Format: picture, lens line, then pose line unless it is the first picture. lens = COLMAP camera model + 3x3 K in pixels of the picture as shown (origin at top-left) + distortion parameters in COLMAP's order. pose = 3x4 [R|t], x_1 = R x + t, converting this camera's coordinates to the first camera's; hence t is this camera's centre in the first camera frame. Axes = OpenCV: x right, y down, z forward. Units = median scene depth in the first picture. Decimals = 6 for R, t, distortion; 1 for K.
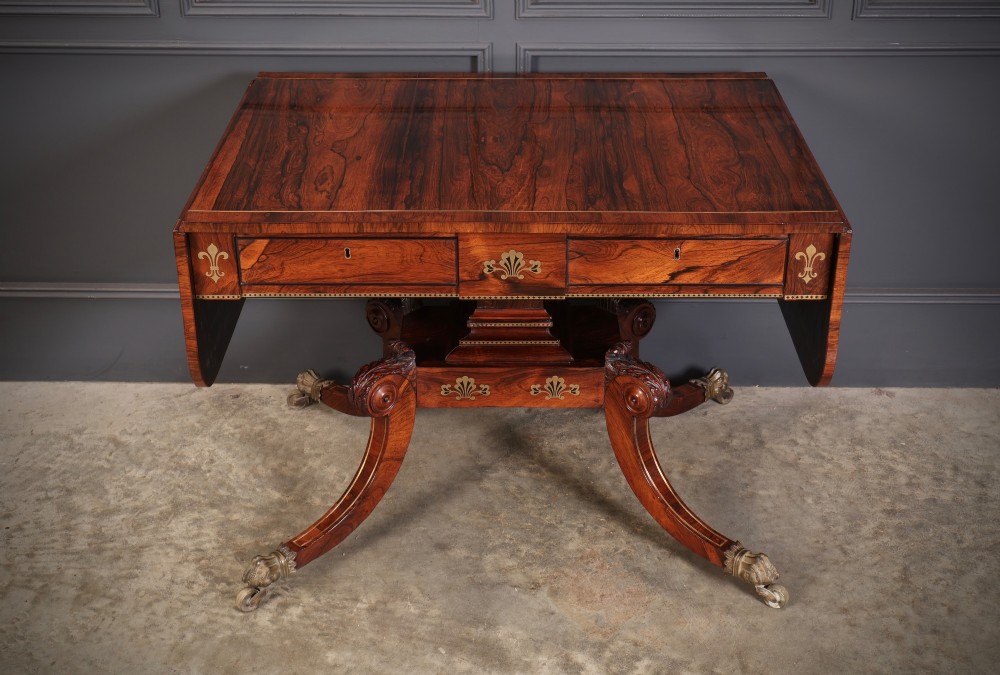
lens RADIAL K [[1351.0, 0, 503.1], [0, 1351.0, 367.5], [0, 0, 1]] dist [0.006443, 0.000000]
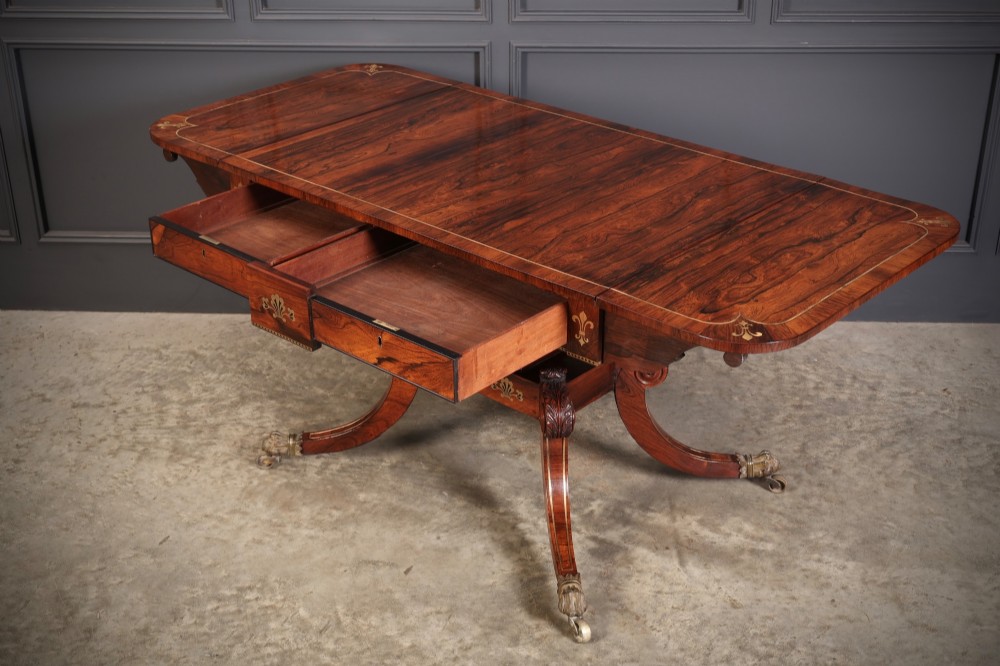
lens RADIAL K [[1275.9, 0, 492.9], [0, 1275.9, 352.1], [0, 0, 1]] dist [0.012837, 0.000000]
pose [[0.999650, 0.007837, -0.025253, 0.028648], [-0.008269, 0.999820, -0.017061, 0.081471], [0.025115, 0.017264, 0.999535, -0.225853]]
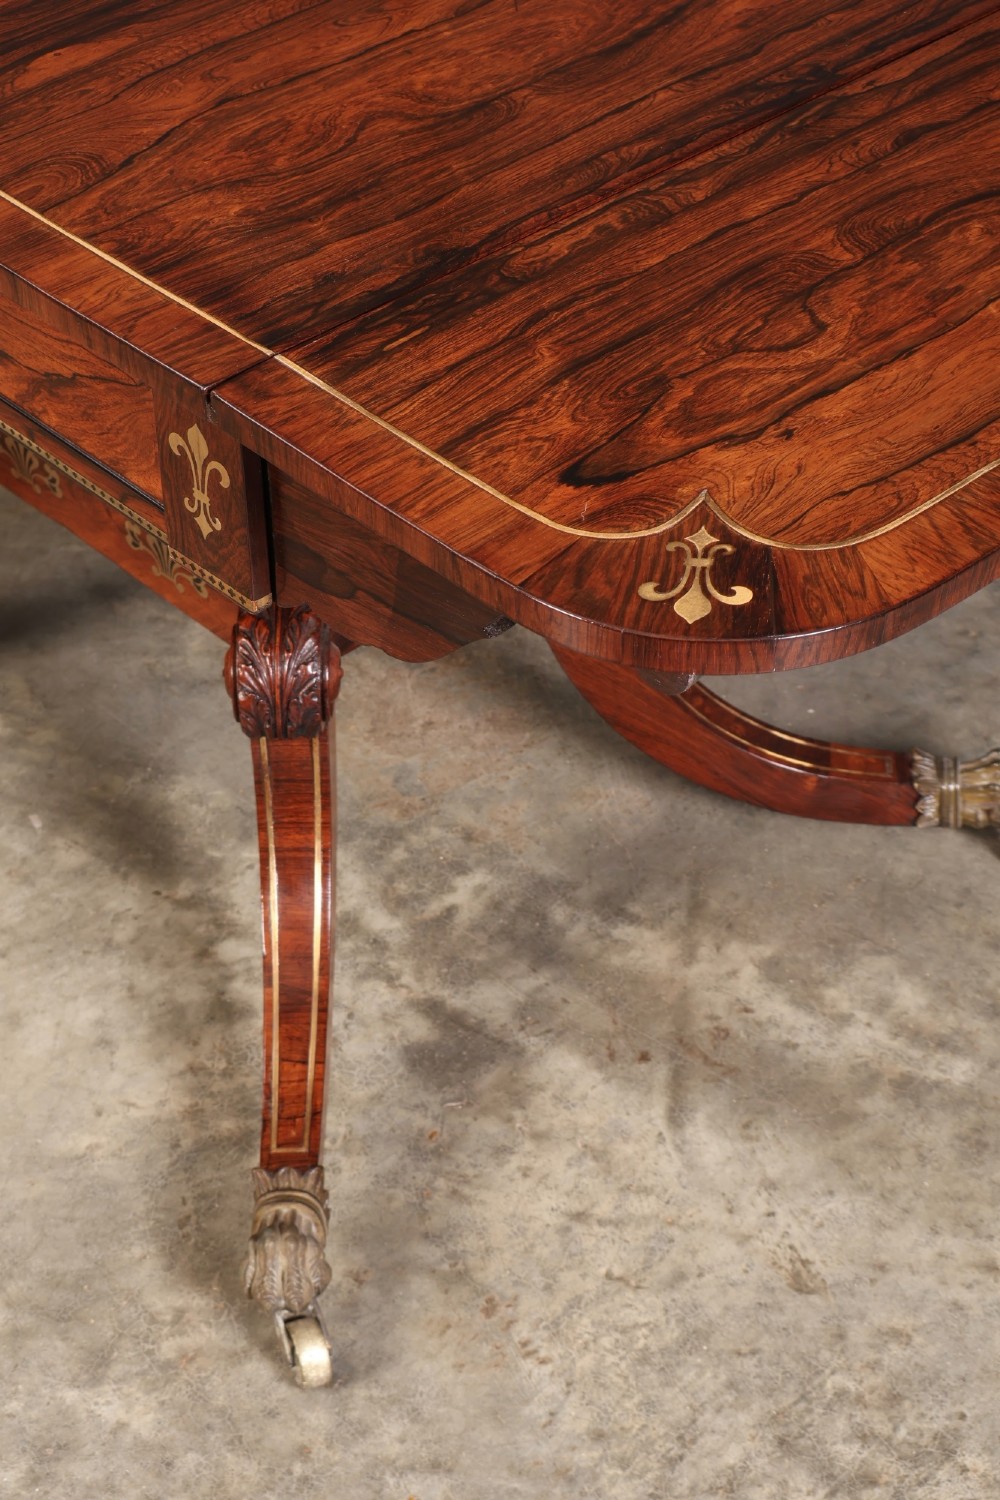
lens RADIAL K [[2909.4, 0, 422.3], [0, 2909.4, 804.1], [0, 0, 1]] dist [0.003002, 0.000000]
pose [[0.992112, 0.067267, -0.105777, 0.163325], [-0.044430, 0.977742, 0.205054, 0.000166], [0.117216, -0.198736, 0.973018, 0.068168]]
